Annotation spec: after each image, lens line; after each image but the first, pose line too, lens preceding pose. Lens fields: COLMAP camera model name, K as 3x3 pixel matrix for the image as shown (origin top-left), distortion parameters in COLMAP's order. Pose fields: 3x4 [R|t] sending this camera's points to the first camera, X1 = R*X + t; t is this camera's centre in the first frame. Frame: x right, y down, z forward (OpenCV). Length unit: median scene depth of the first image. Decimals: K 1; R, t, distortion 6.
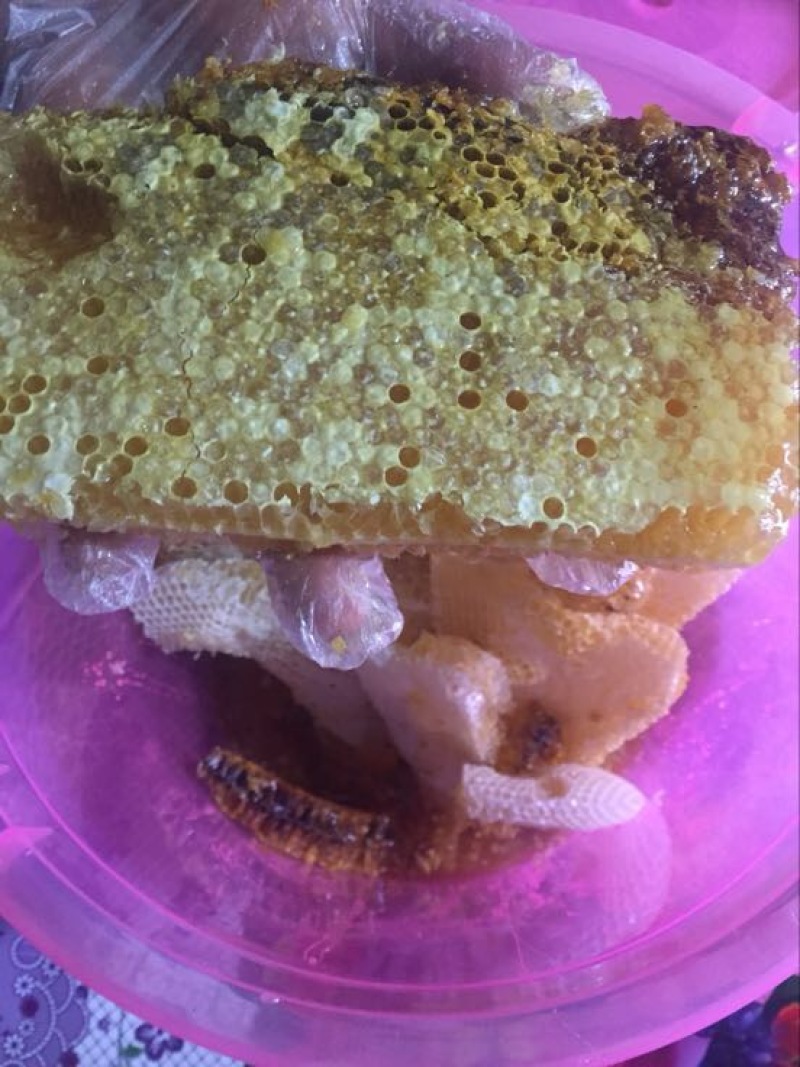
lens RADIAL K [[960.2, 0, 400.0], [0, 960.2, 533.5], [0, 0, 1]] dist [0.070700, -0.148088]
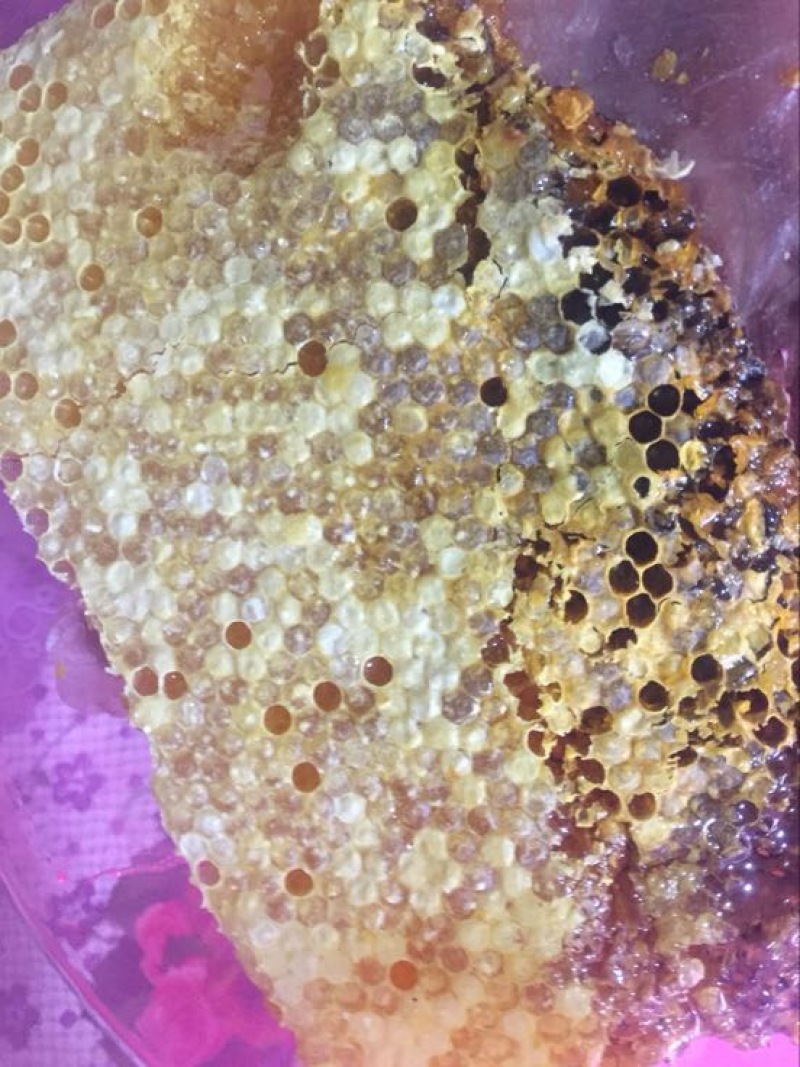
lens RADIAL K [[960.2, 0, 400.0], [0, 960.2, 533.5], [0, 0, 1]] dist [0.070700, -0.148088]
pose [[0.455978, 0.881630, -0.121708, 0.077424], [-0.732986, 0.449575, 0.510503, -0.644437], [0.504792, -0.143568, 0.851219, 0.415381]]
